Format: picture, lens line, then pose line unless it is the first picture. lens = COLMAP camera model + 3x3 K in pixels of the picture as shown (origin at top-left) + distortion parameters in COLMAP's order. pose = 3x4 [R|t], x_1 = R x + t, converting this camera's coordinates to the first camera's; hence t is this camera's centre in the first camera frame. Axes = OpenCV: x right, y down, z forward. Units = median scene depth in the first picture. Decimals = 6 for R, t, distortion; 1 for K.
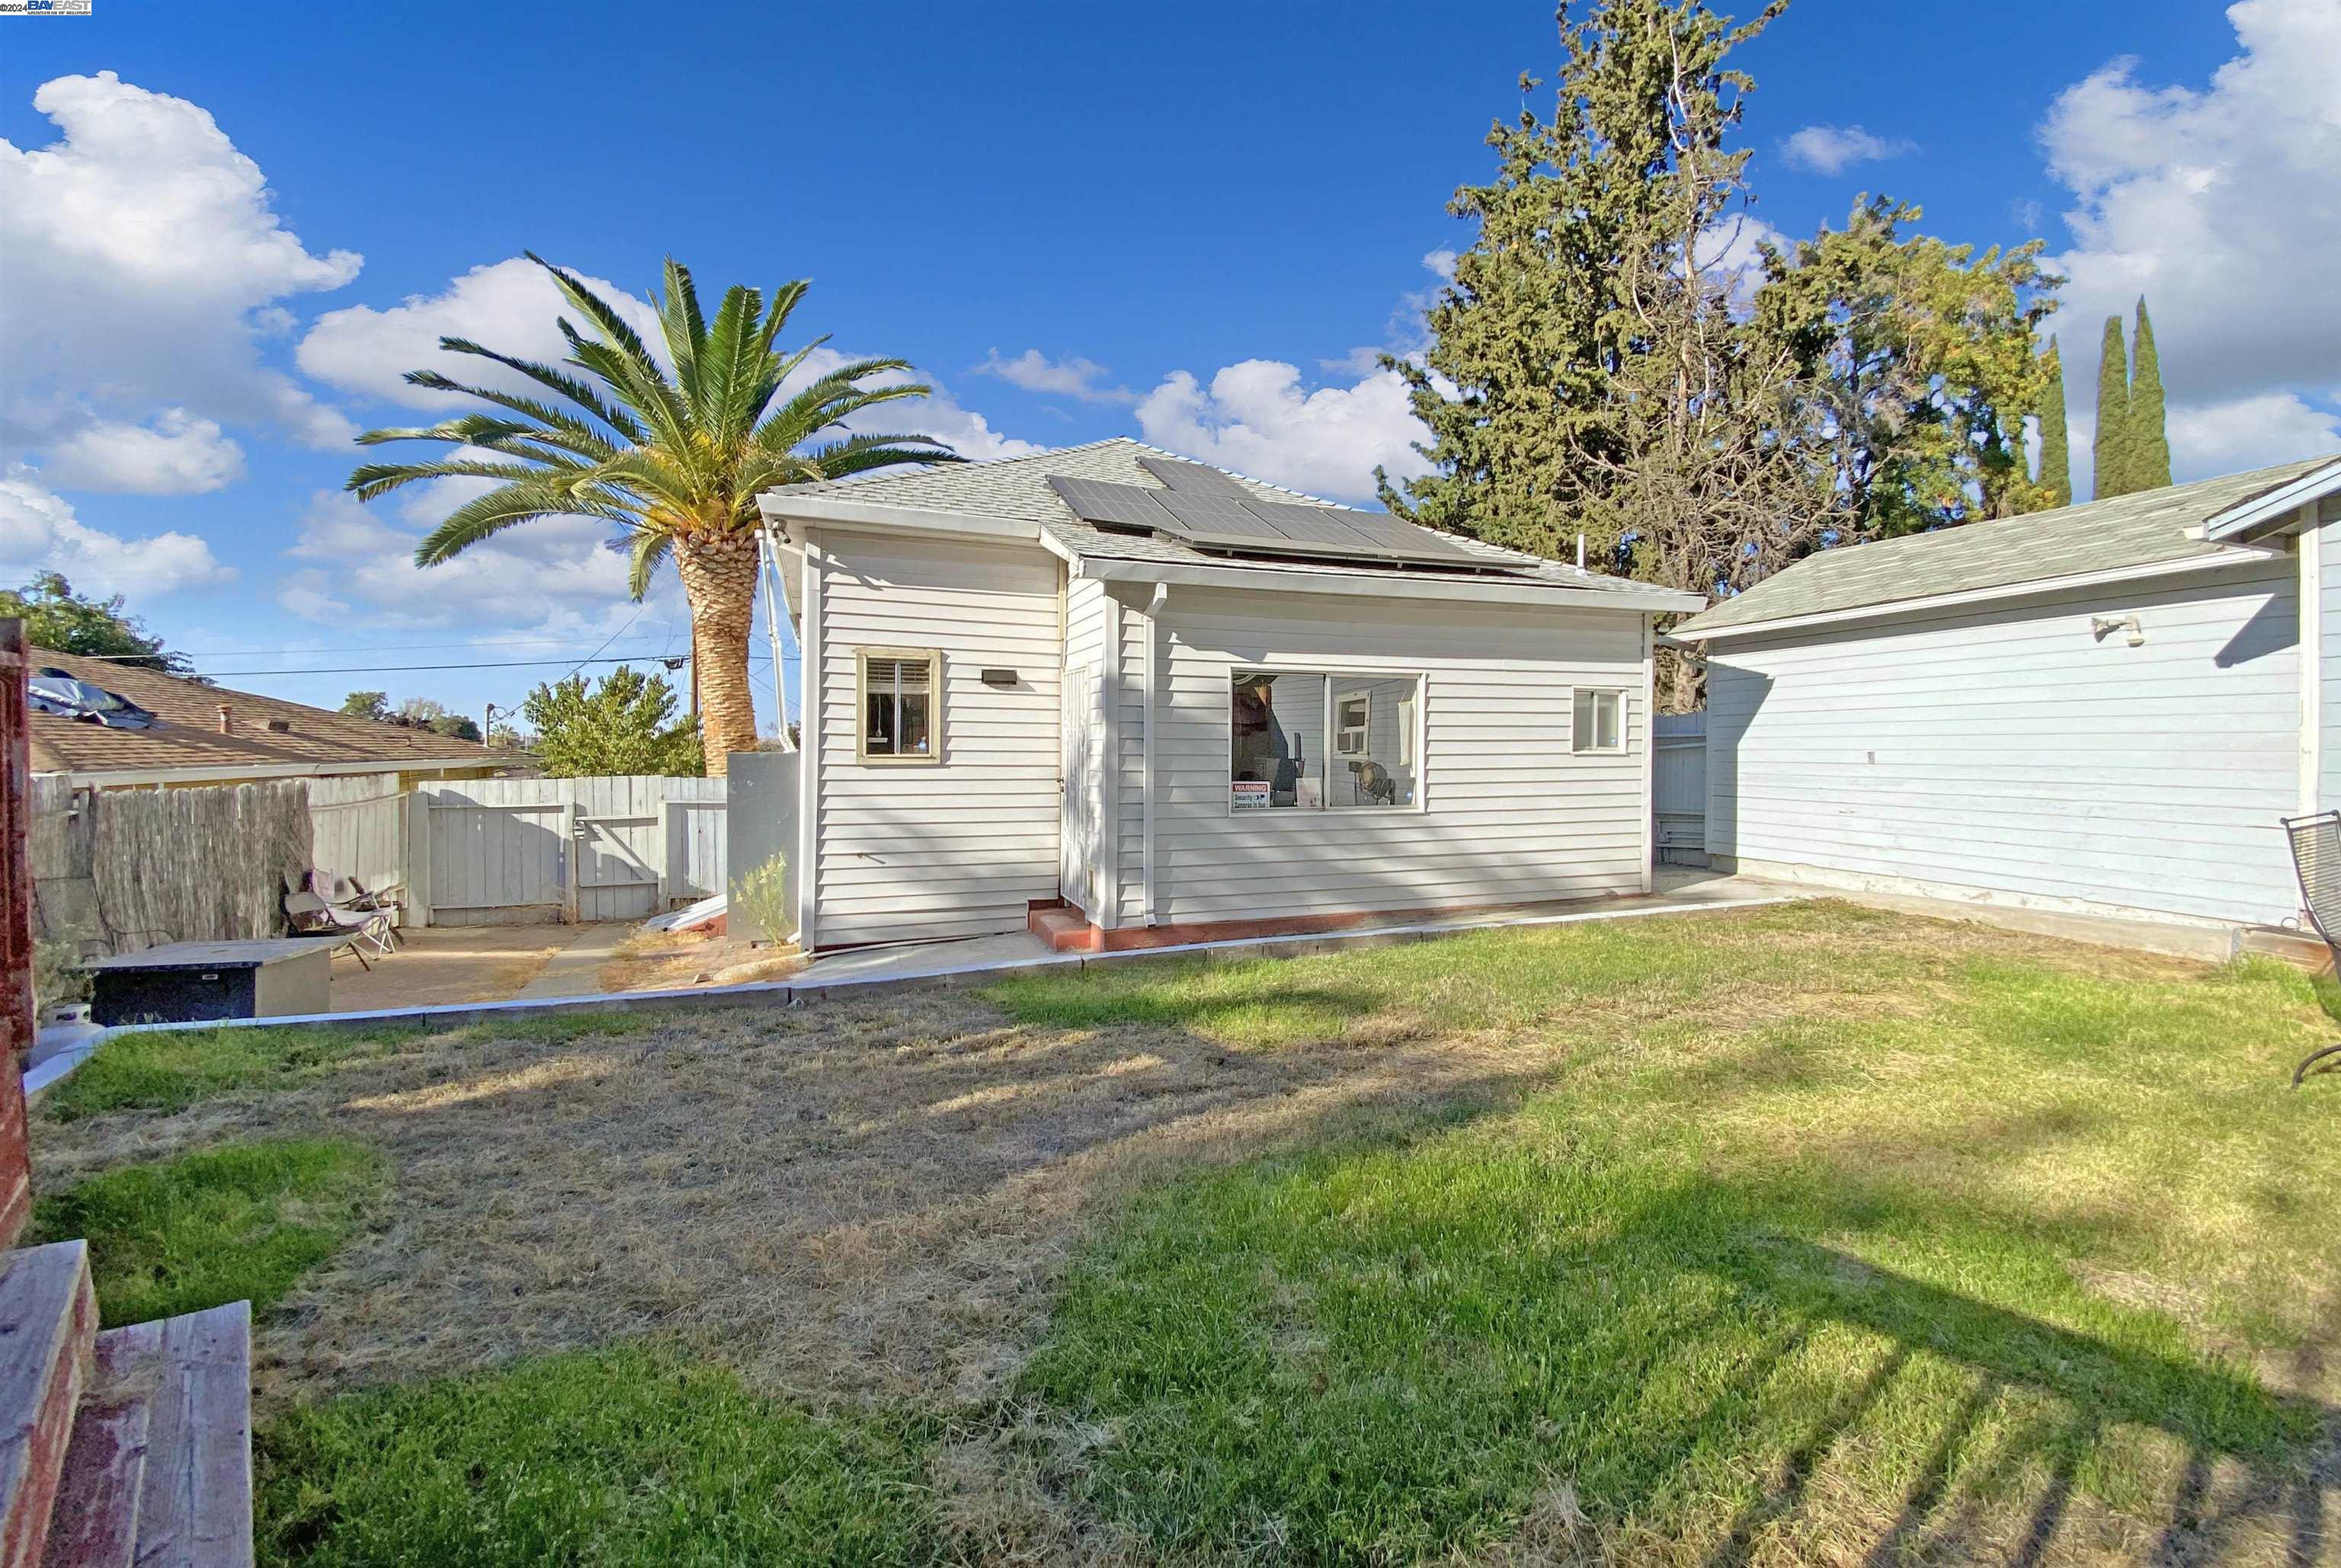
lens RADIAL K [[986.8, 0, 1202.5], [0, 986.8, 754.3], [0, 0, 1]] dist [0.032060, -0.033346]
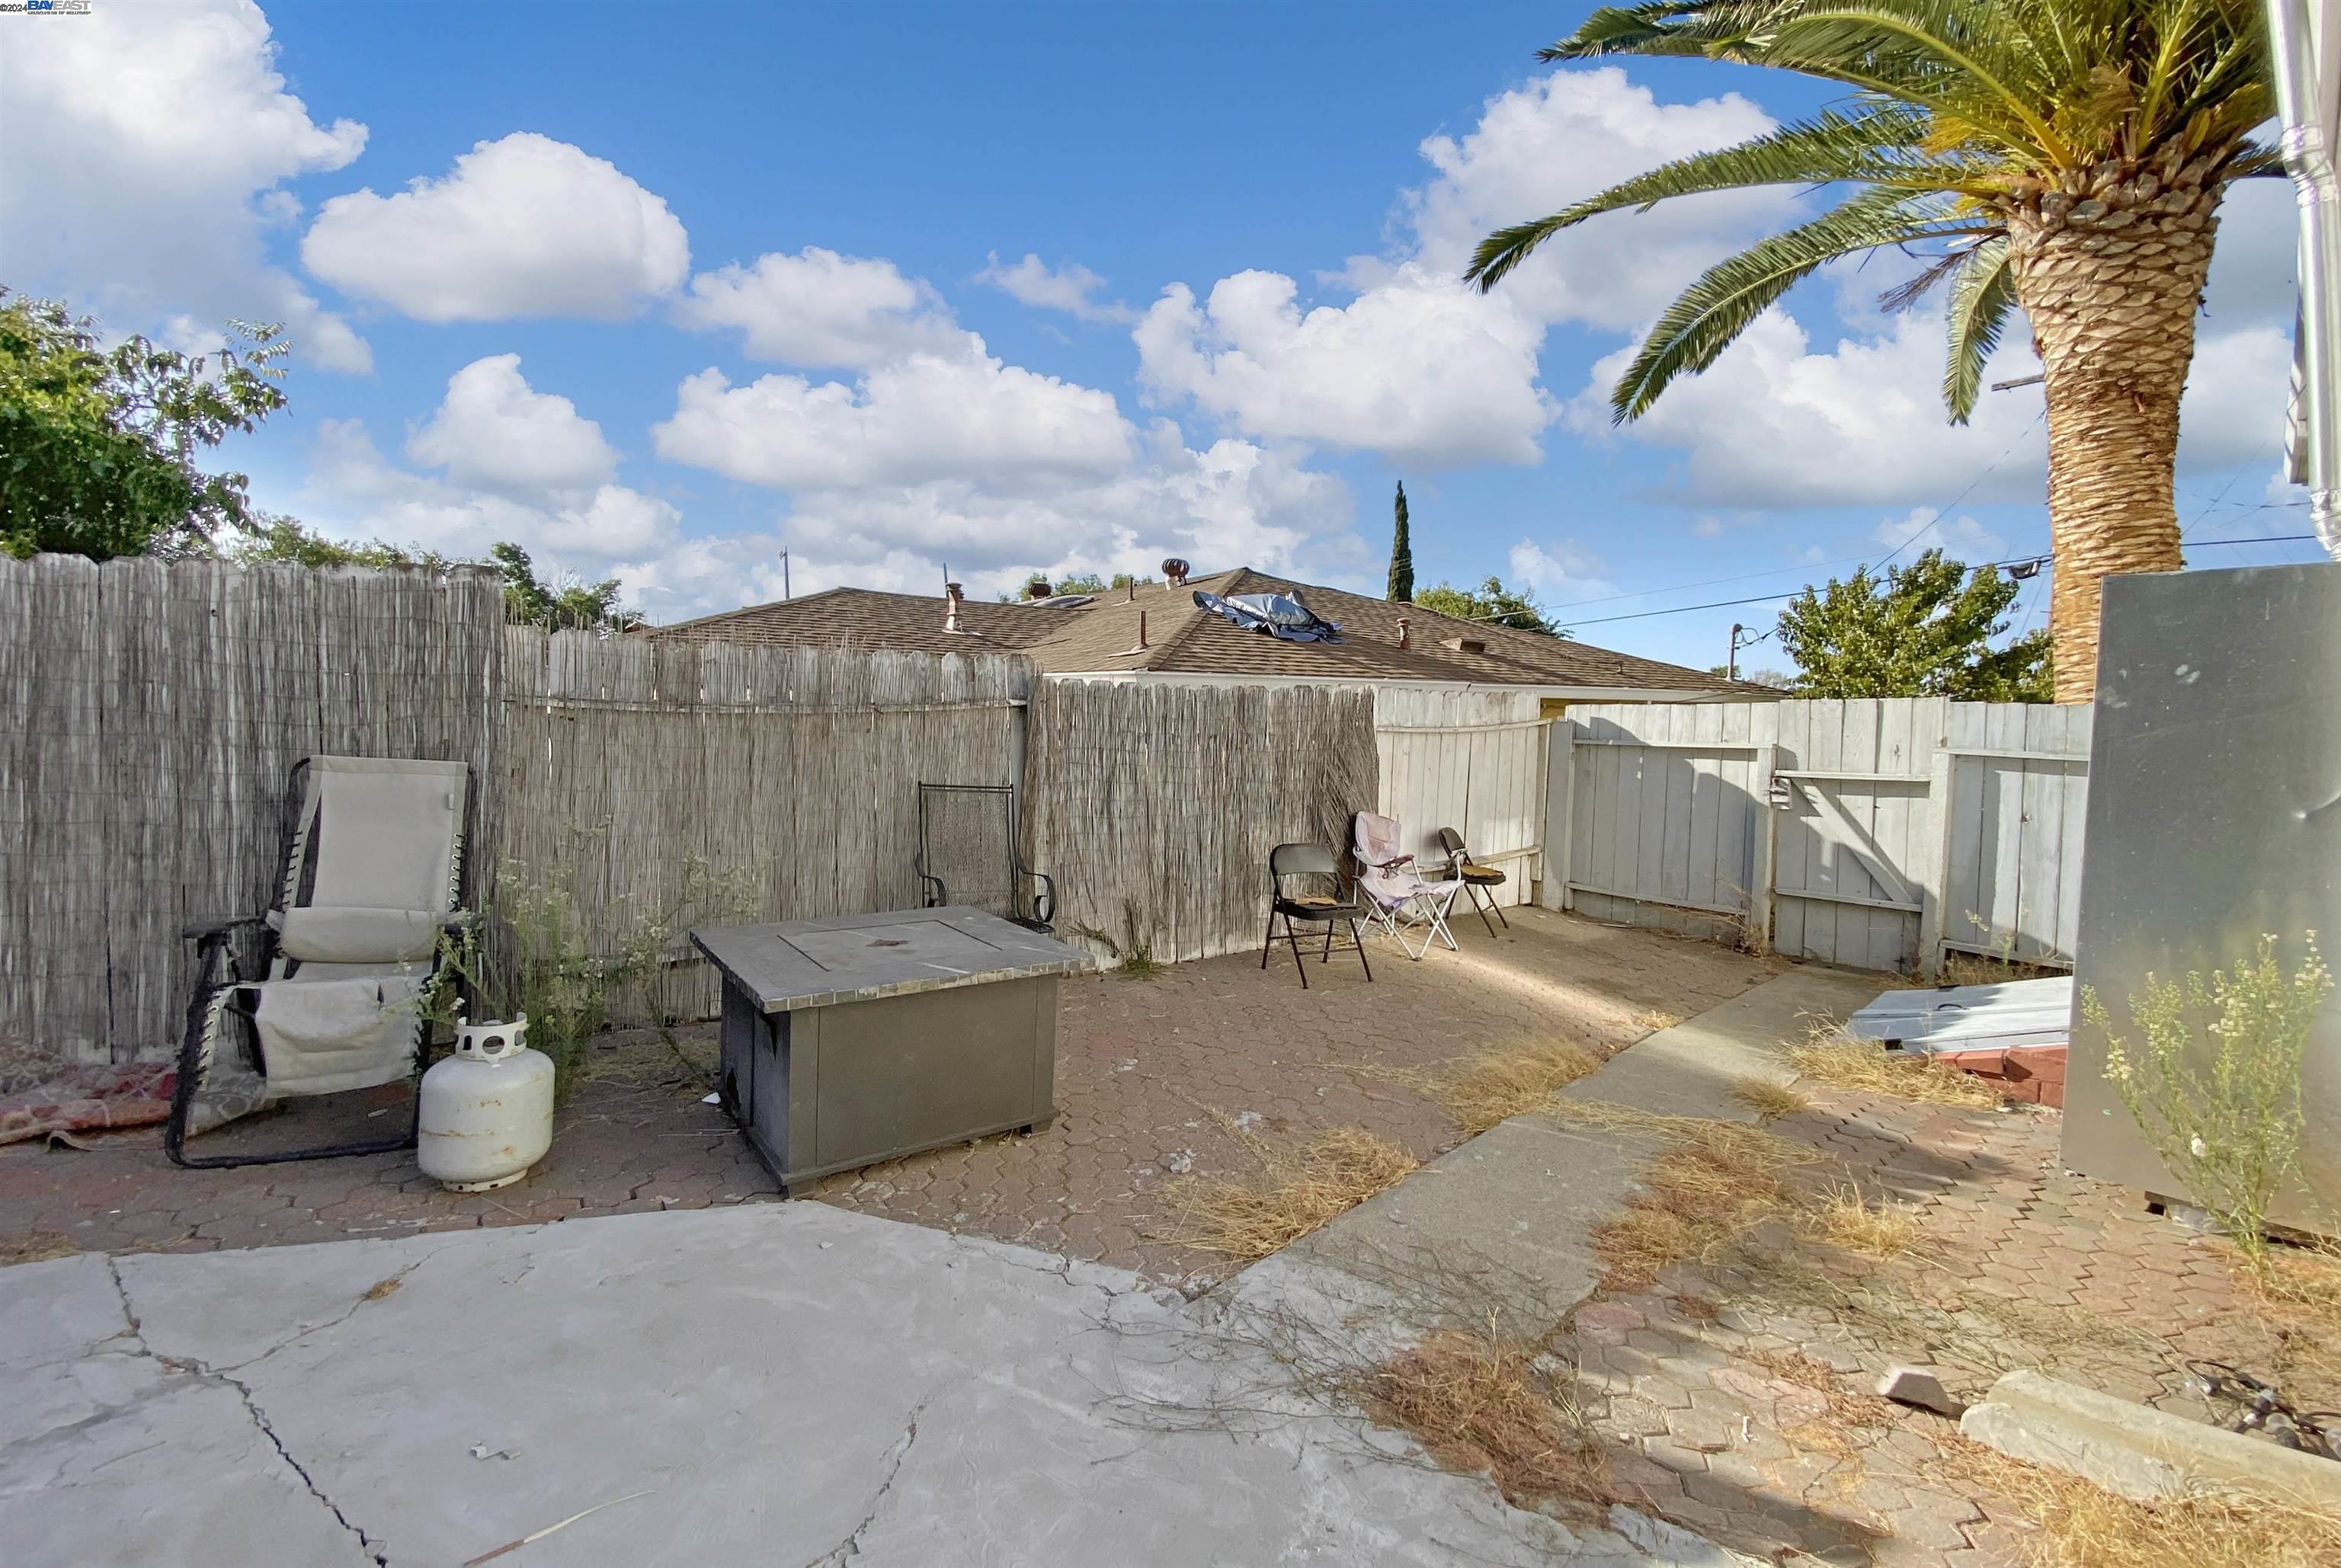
lens RADIAL K [[976.1, 0, 1200.8], [0, 976.1, 778.0], [0, 0, 1]] dist [0.020328, -0.020791]
pose [[0.365490, 0.067450, -0.928368, -0.237144], [-0.017655, 0.997694, 0.065536, 0.037915], [0.930648, -0.007562, 0.365838, 0.504966]]
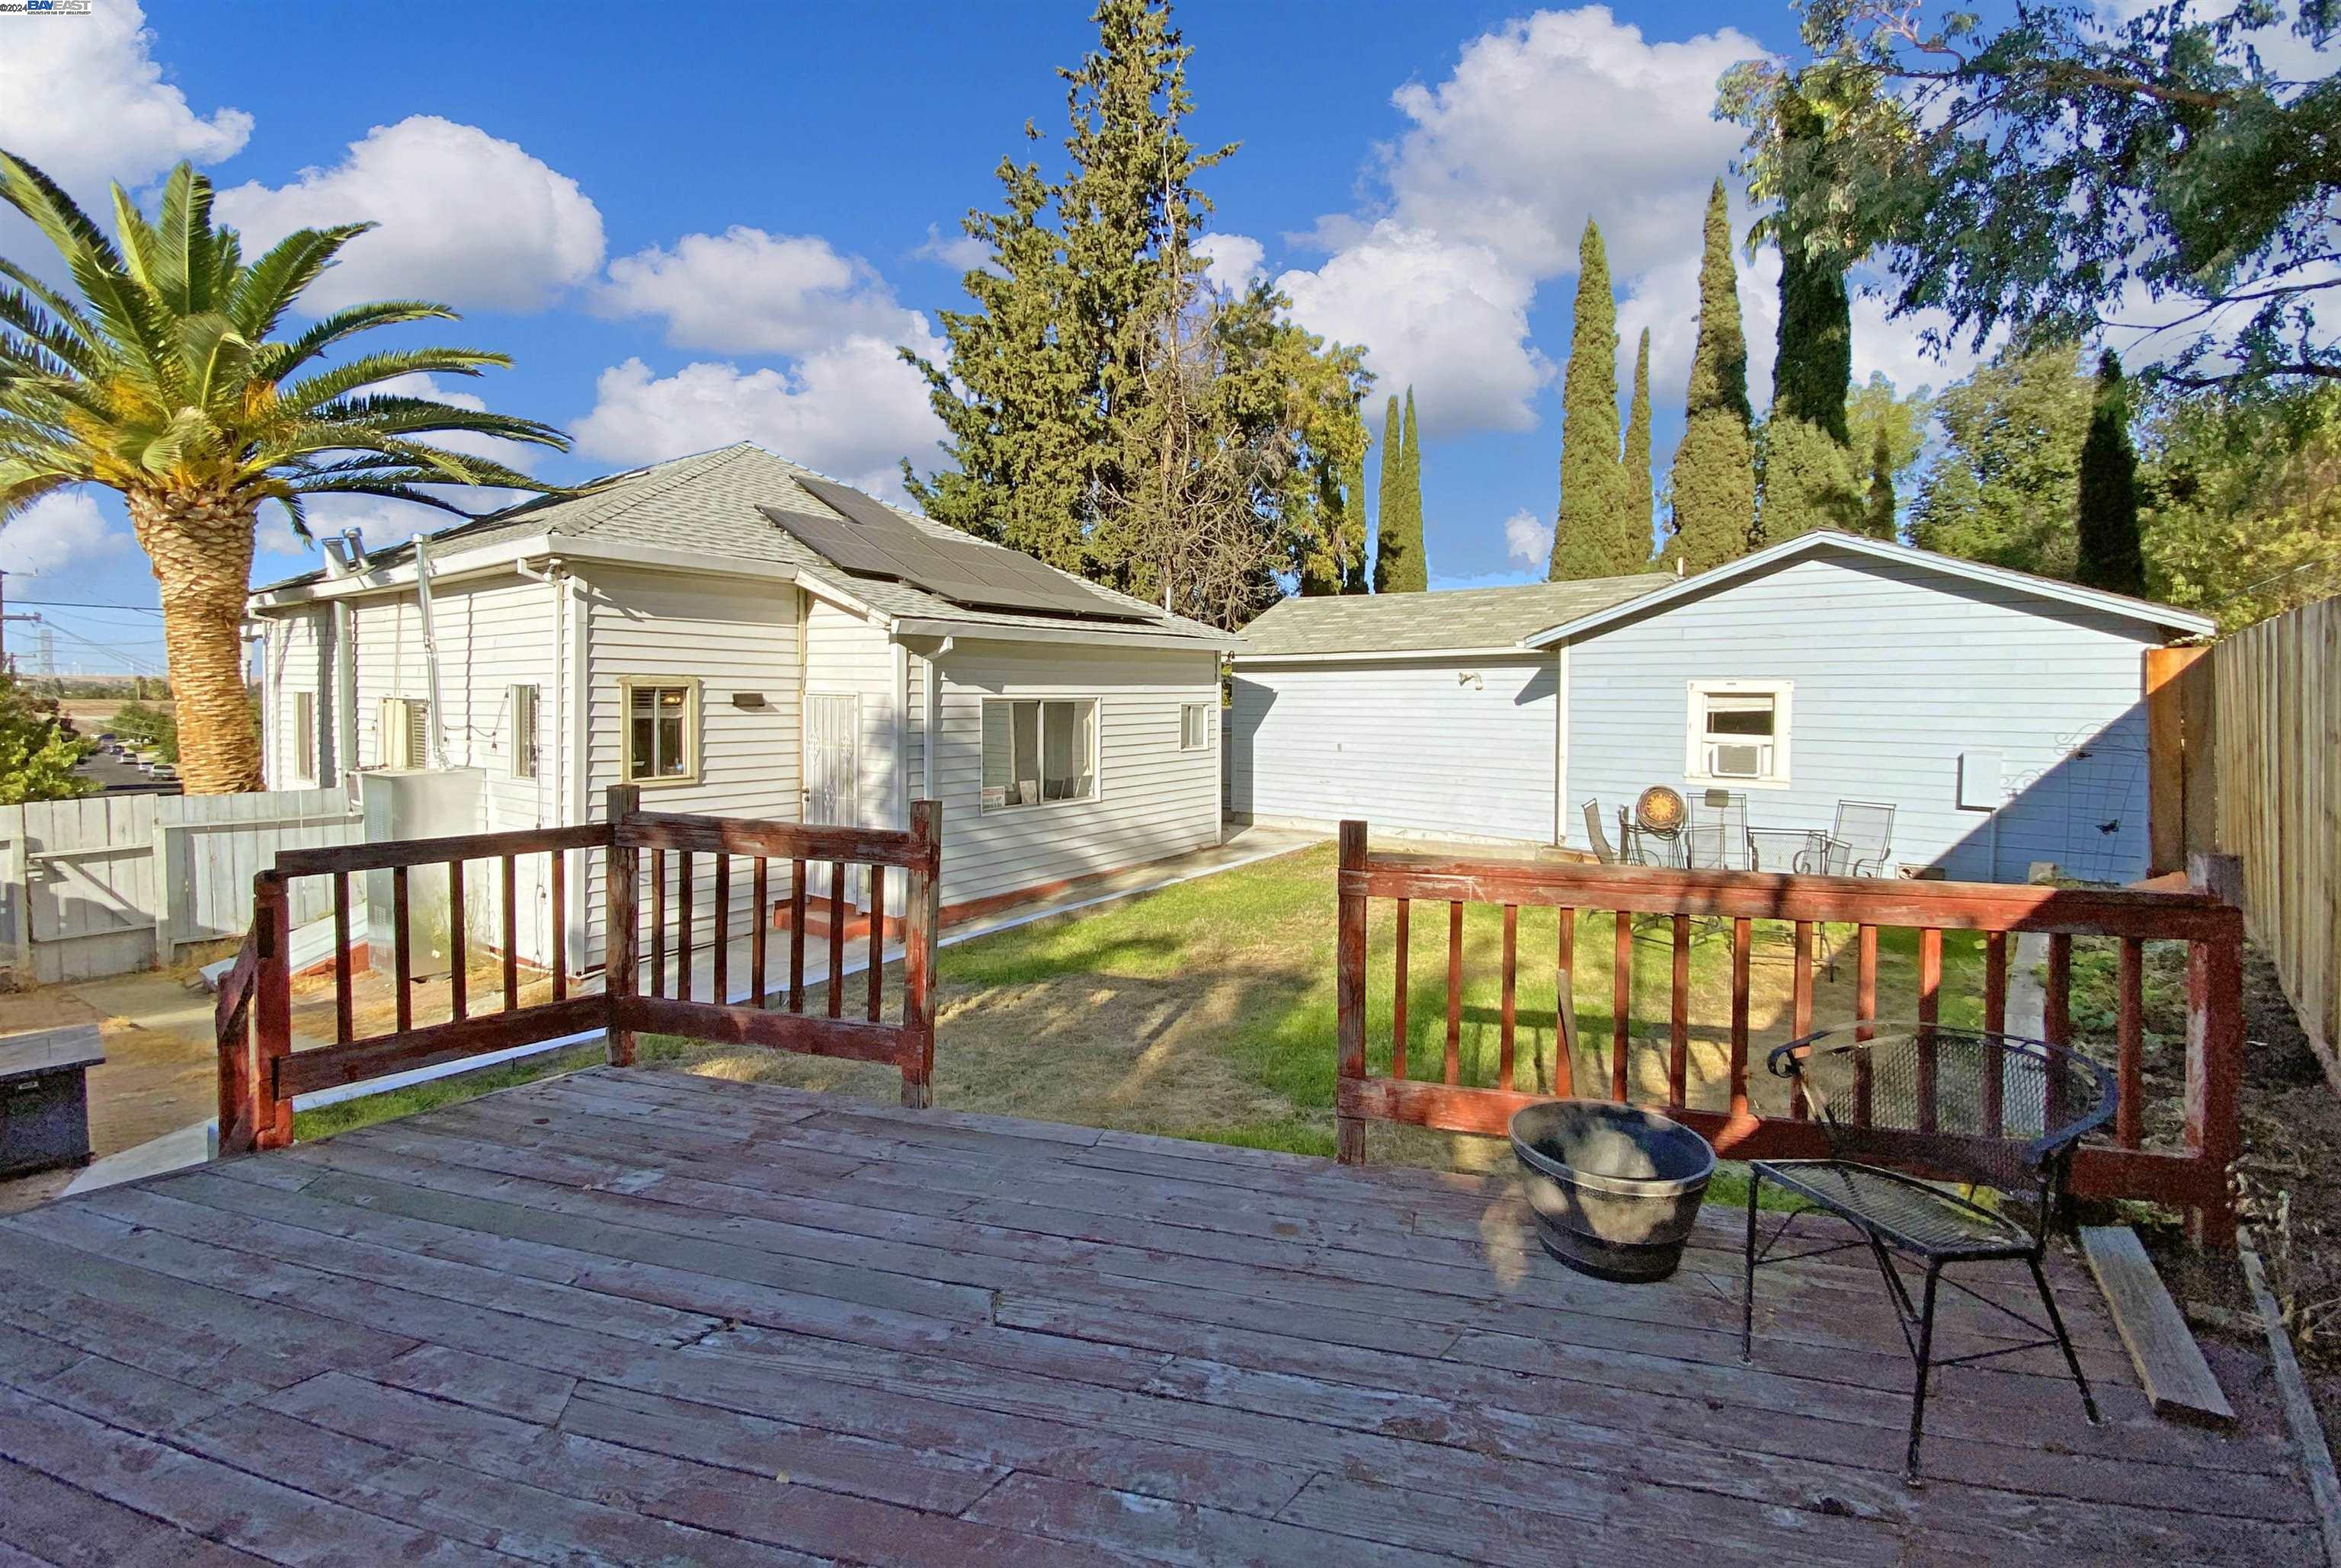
lens RADIAL K [[1020.5, 0, 1166.0], [0, 1020.5, 719.1], [0, 0, 1]] dist [0.023933, -0.023108]
pose [[0.846123, -0.016596, 0.532729, -0.307587], [0.004007, 0.999685, 0.024779, -0.061454], [-0.532972, -0.018832, 0.845923, -0.153466]]
